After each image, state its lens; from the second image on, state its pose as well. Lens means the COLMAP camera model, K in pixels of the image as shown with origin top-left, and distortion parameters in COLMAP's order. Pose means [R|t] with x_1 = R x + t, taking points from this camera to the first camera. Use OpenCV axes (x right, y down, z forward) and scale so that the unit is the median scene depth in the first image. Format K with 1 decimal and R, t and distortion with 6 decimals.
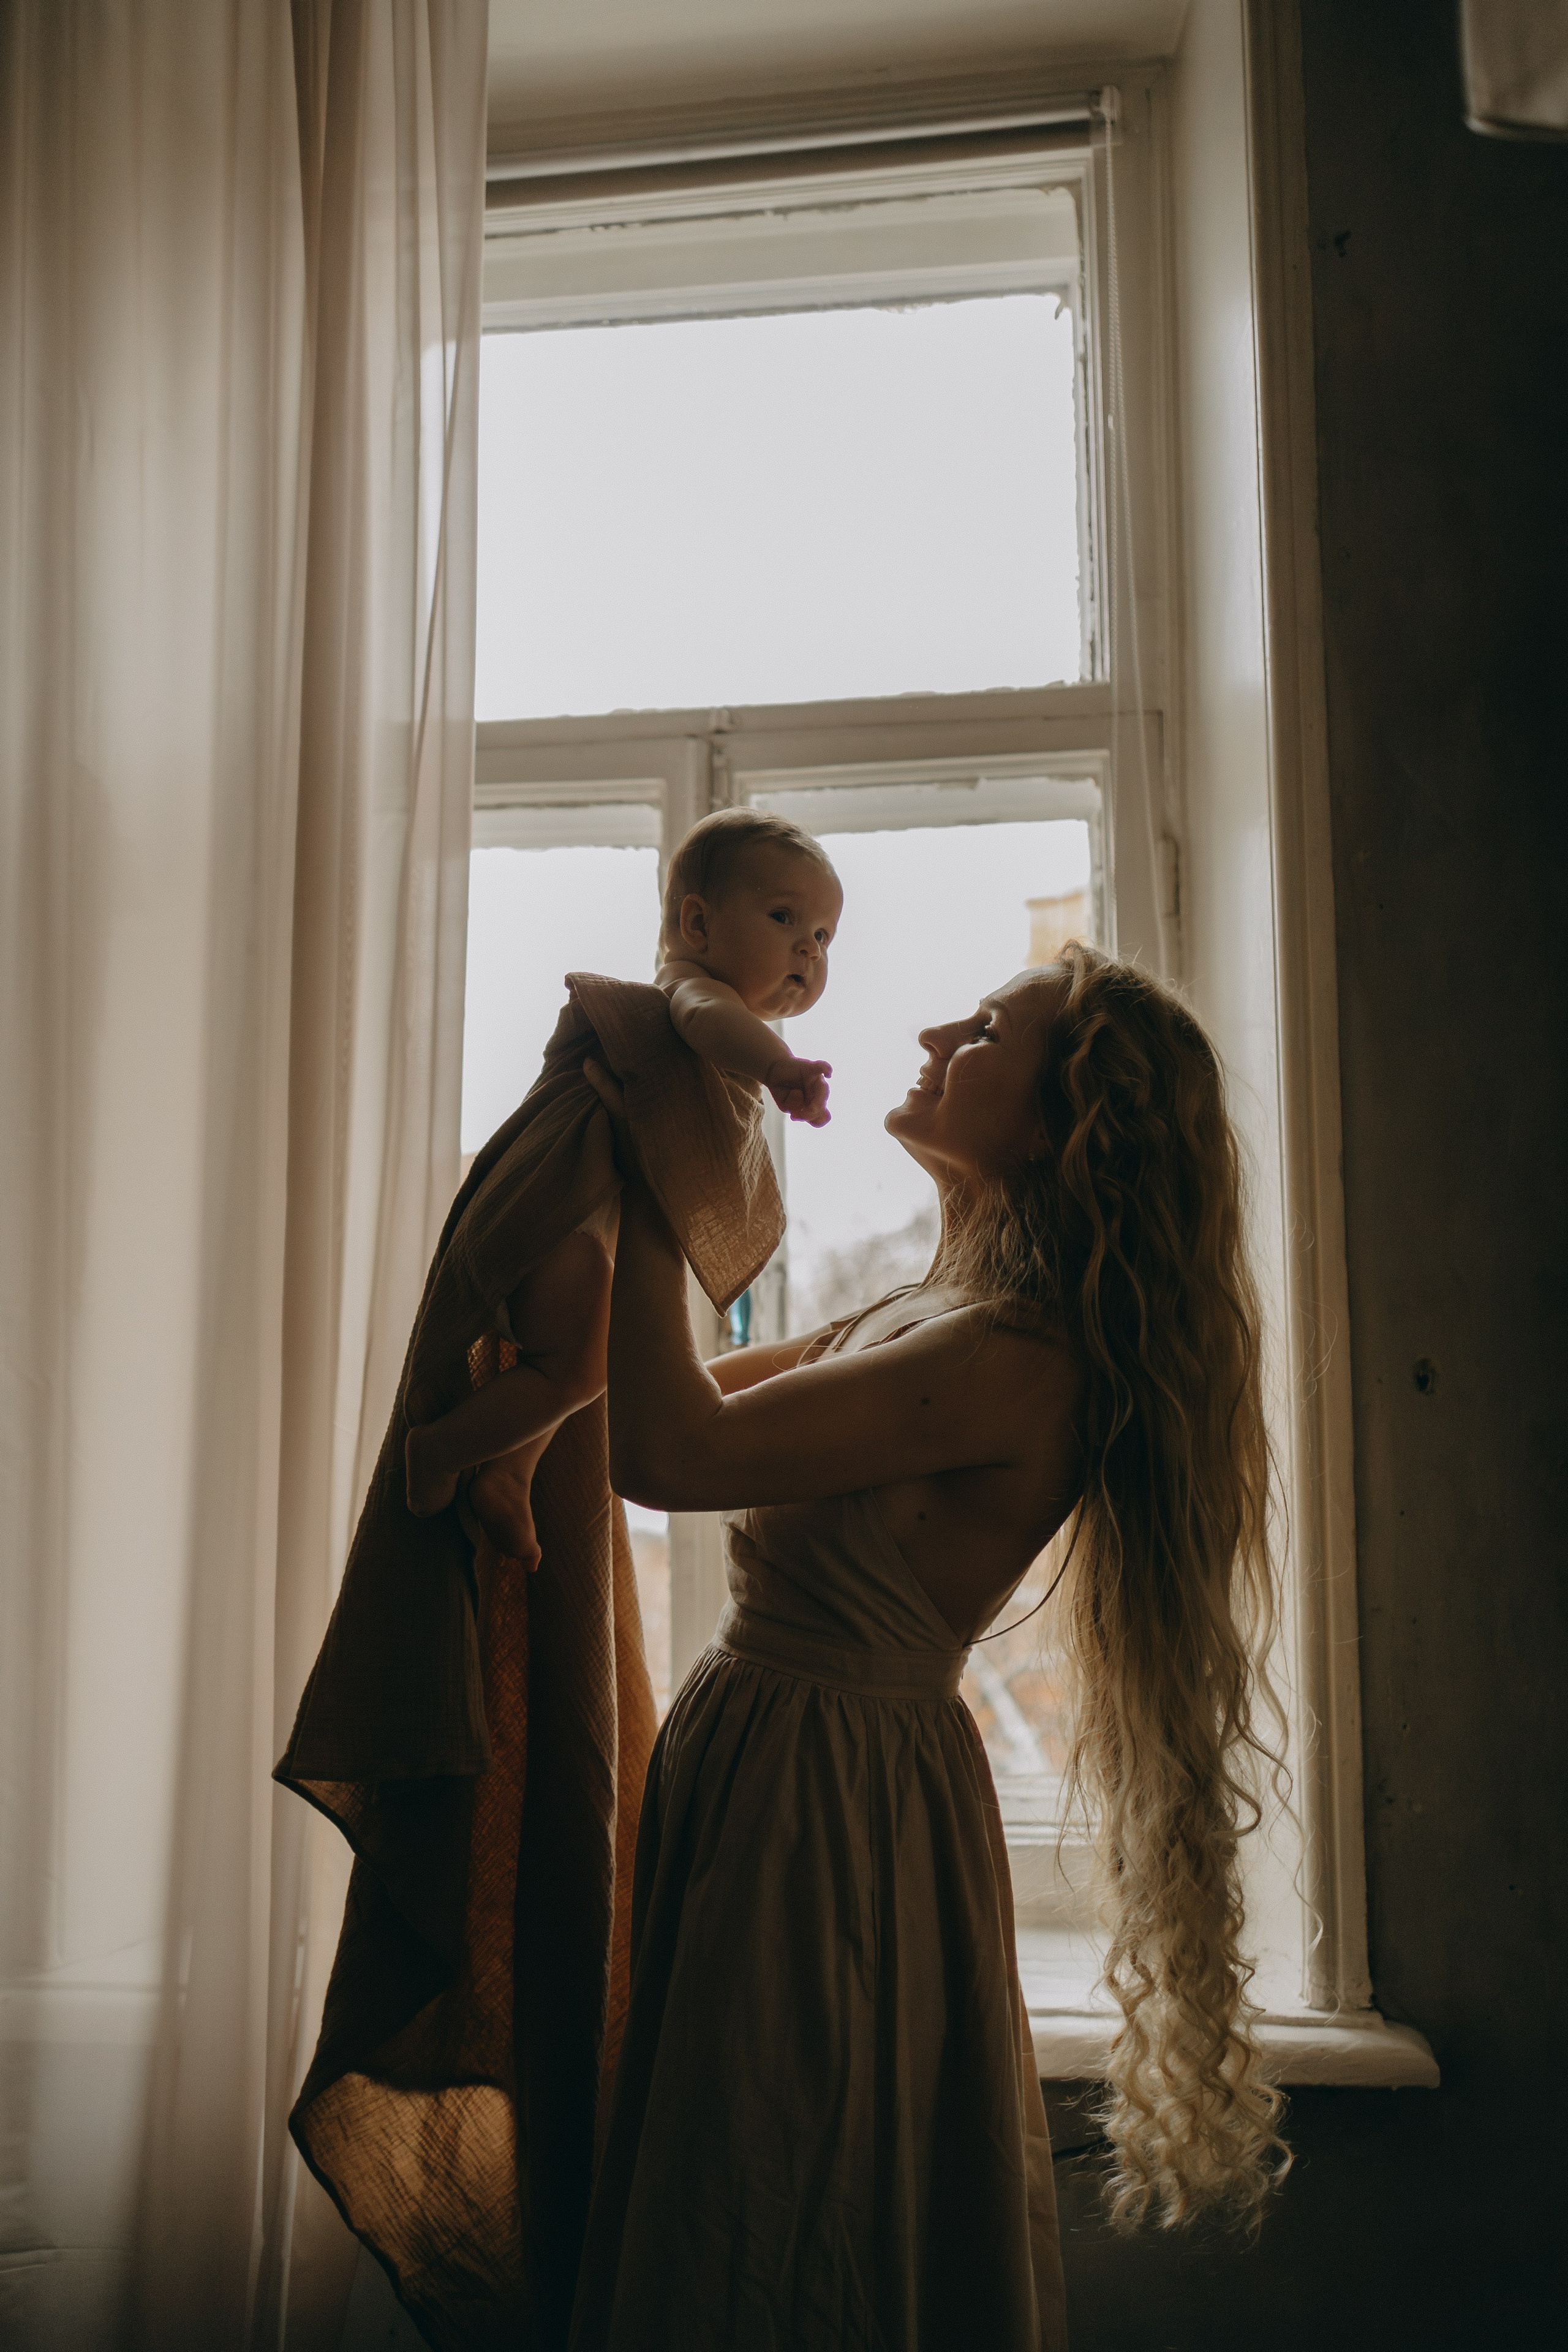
lens RADIAL K [[2368.2, 0, 785.7], [0, 2368.2, 1209.5], [0, 0, 1]] dist [-0.008653, -0.014745]
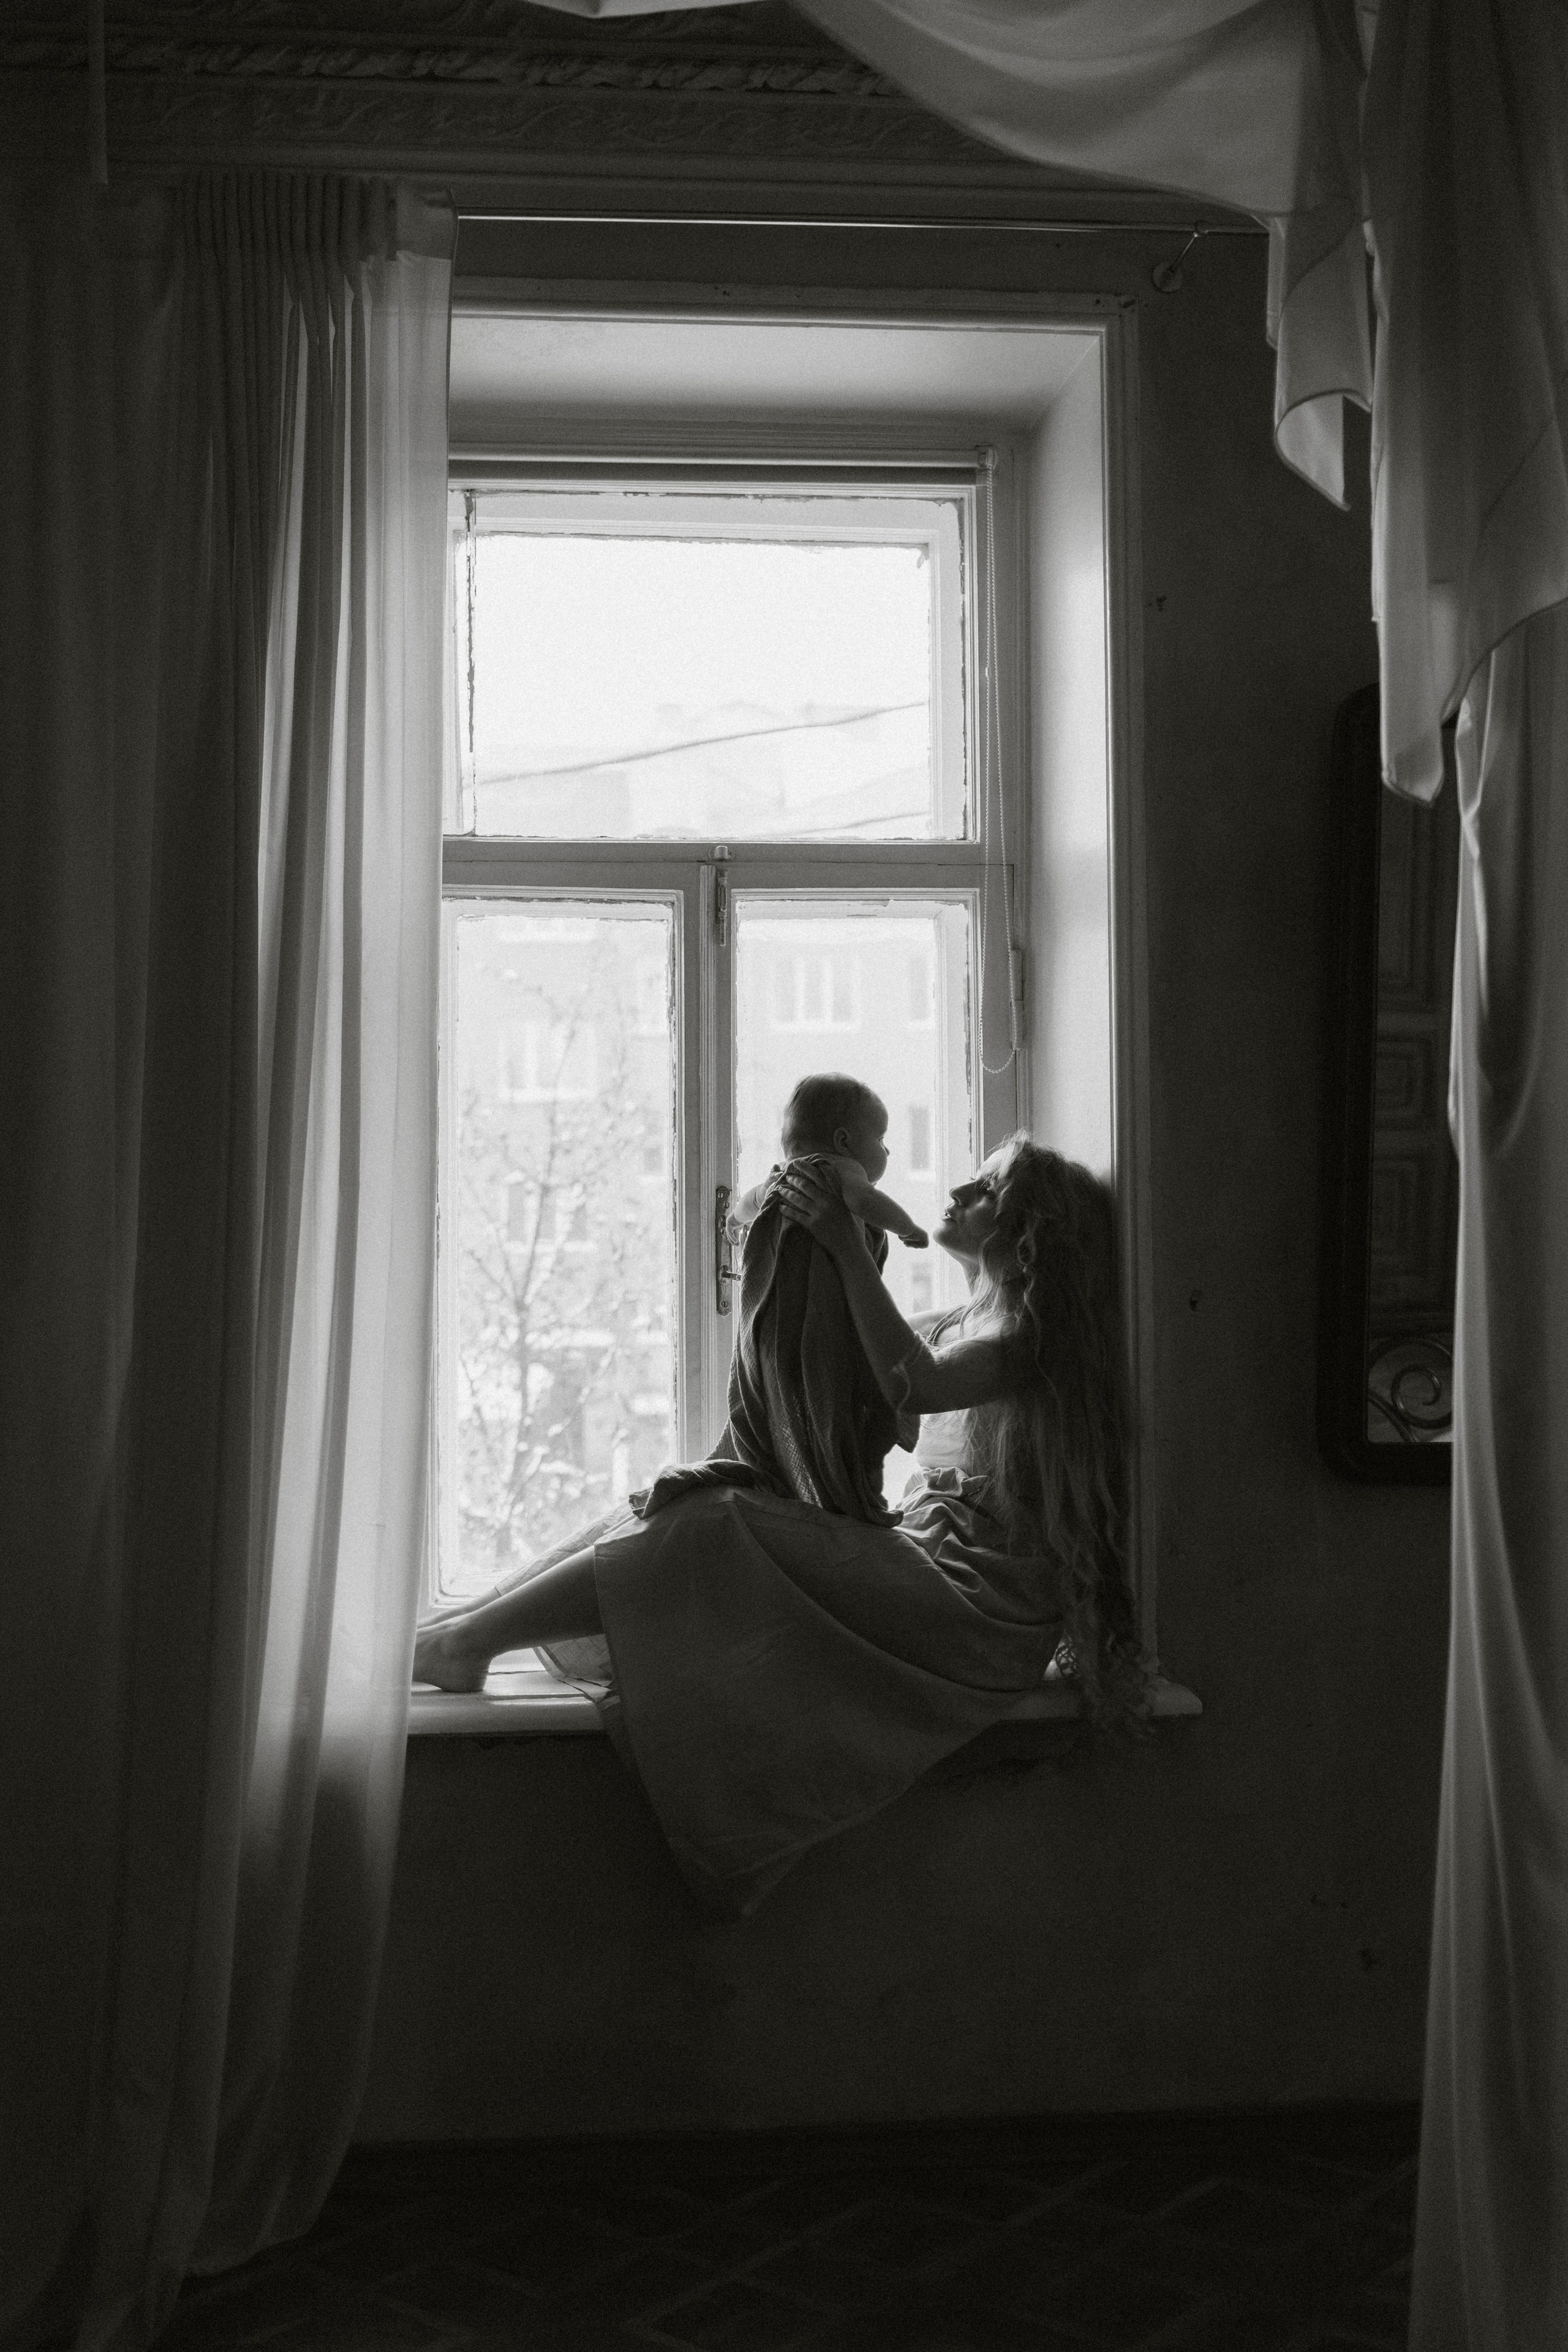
lens RADIAL K [[2384.8, 0, 842.7], [0, 2384.8, 1216.9], [0, 0, 1]] dist [-0.040167, 0.017858]
pose [[0.969408, 0.013309, 0.245093, -0.318877], [-0.023453, 0.998983, 0.038519, -0.039341], [-0.244331, -0.043088, 0.968734, -0.468632]]
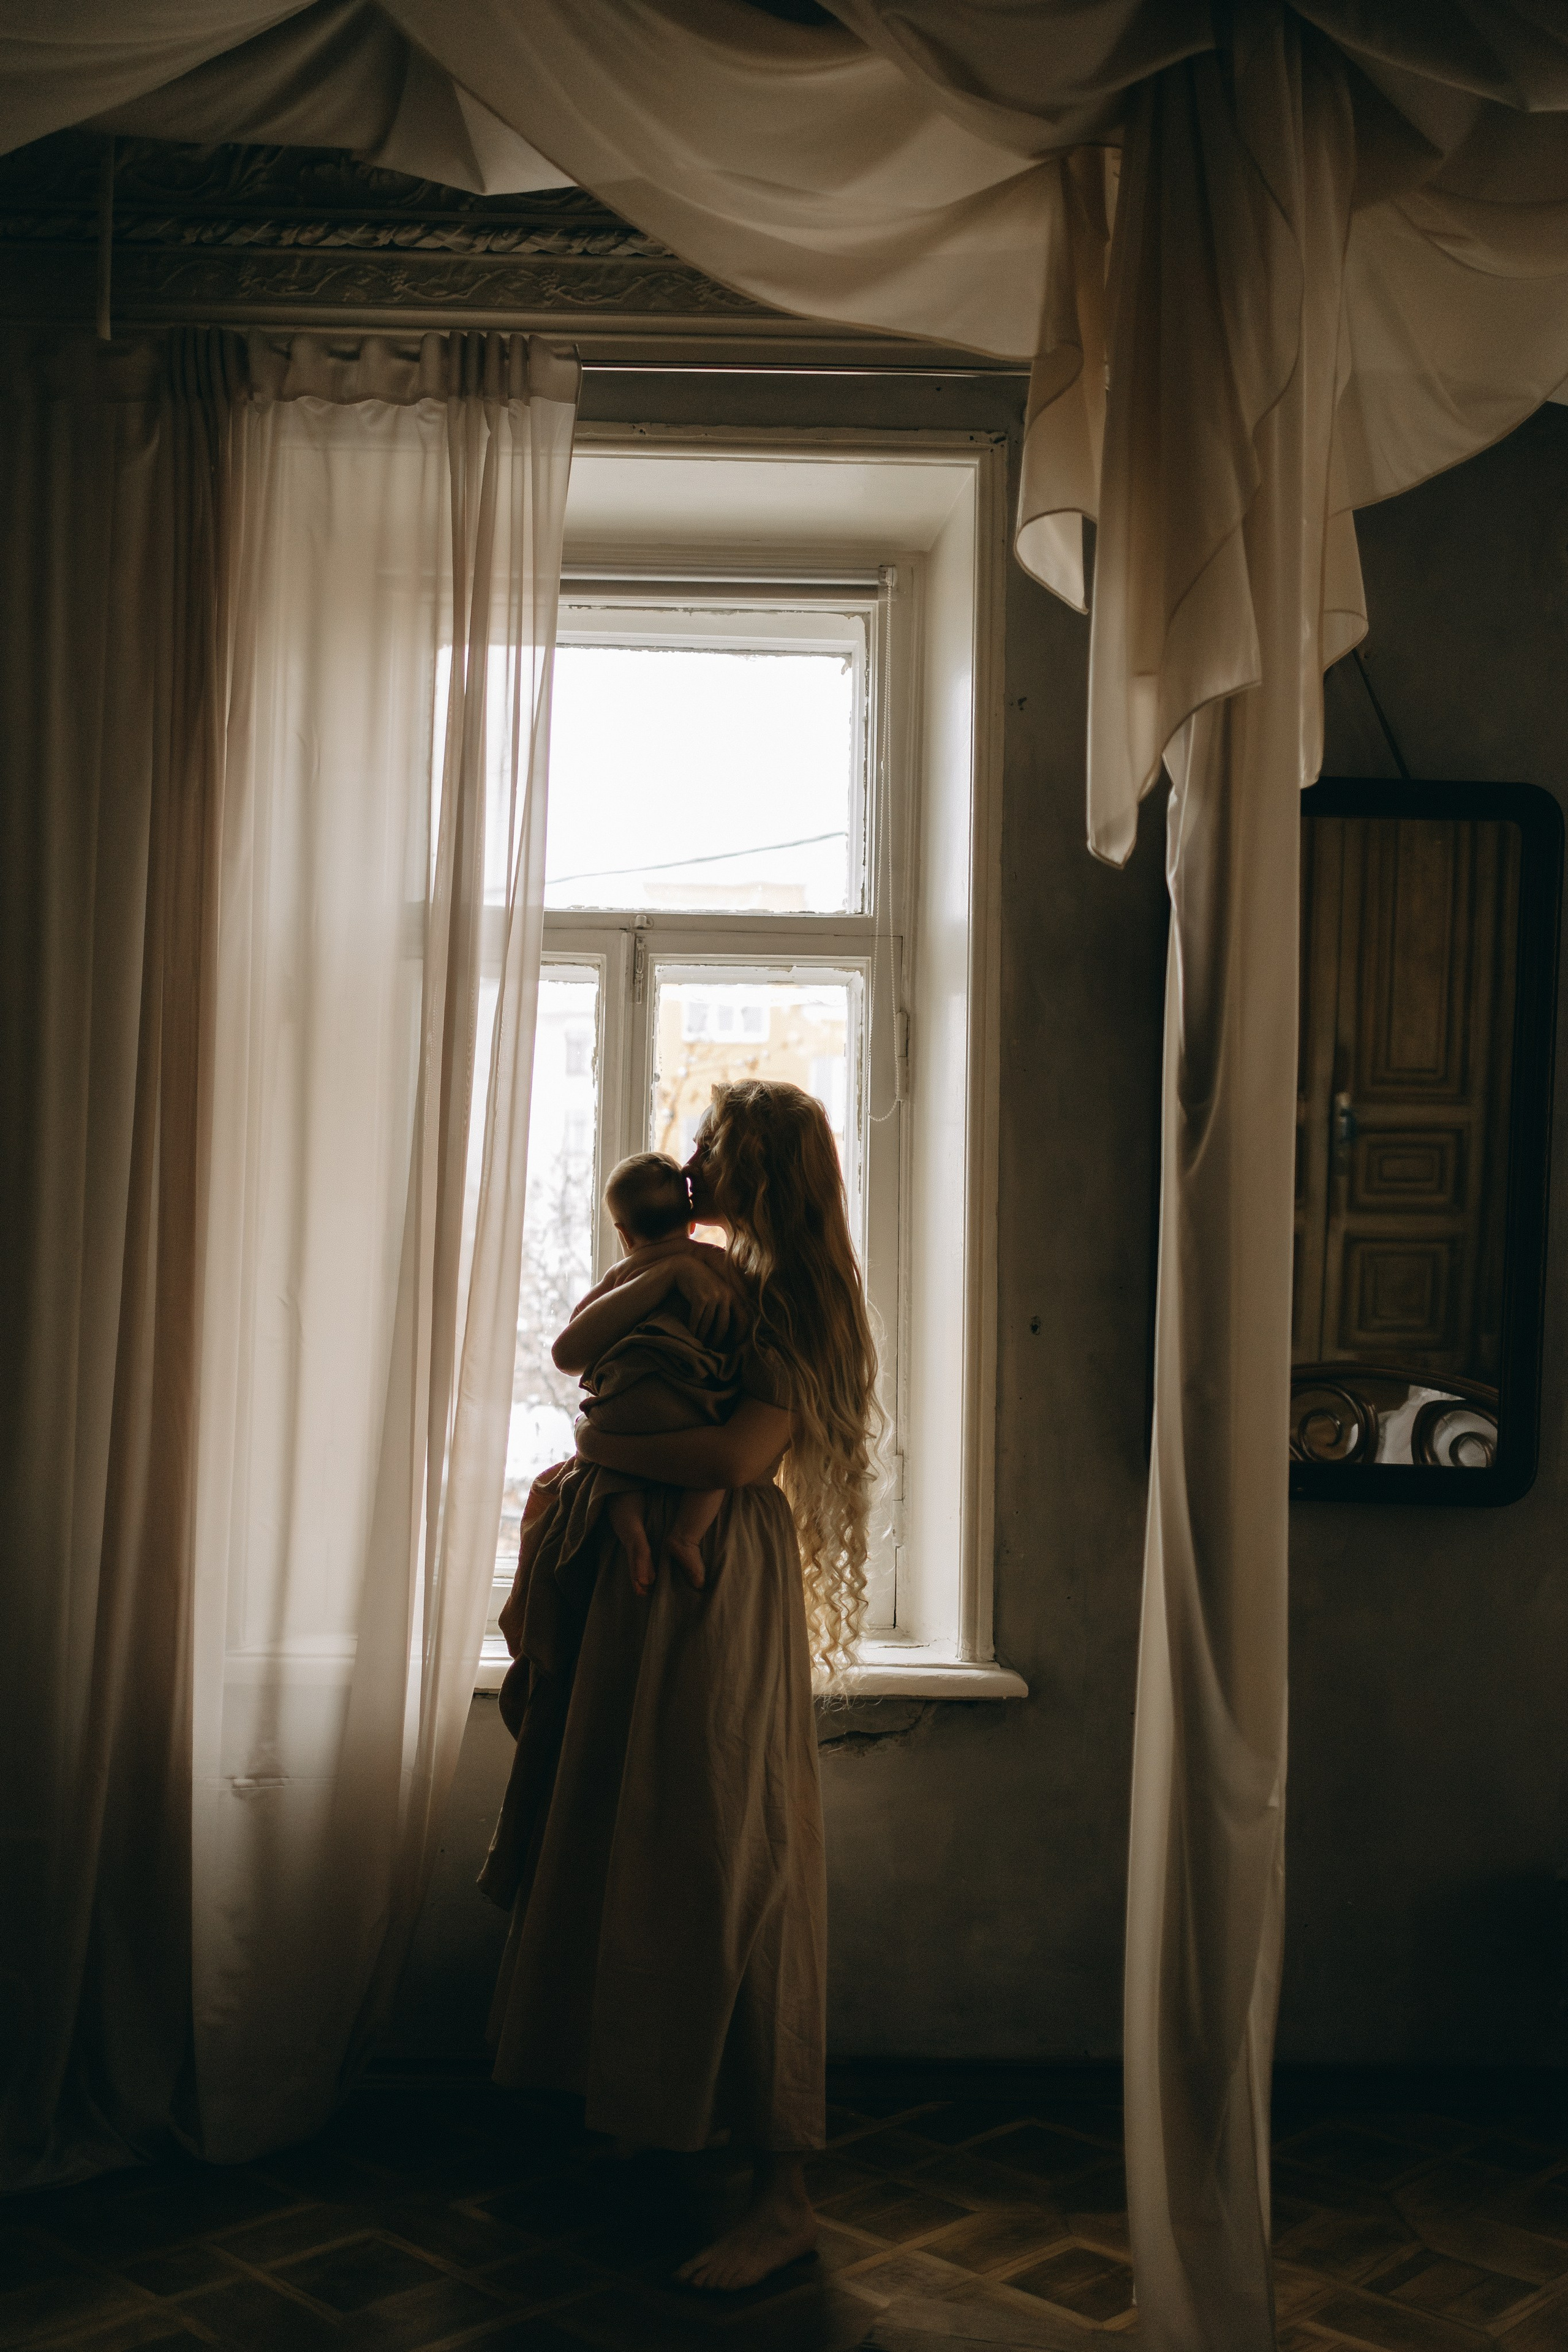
lens RADIAL K [[2258.5, 0, 784.0], [0, 2258.5, 1176.0], [0, 0, 1]] dist [-0.006806, 0.006606]
pose [[0.985788, 0.051327, 0.159959, -0.175400], [-0.049743, 0.998665, -0.013896, -0.010912], [-0.160459, 0.005741, 0.987026, -0.586622]]
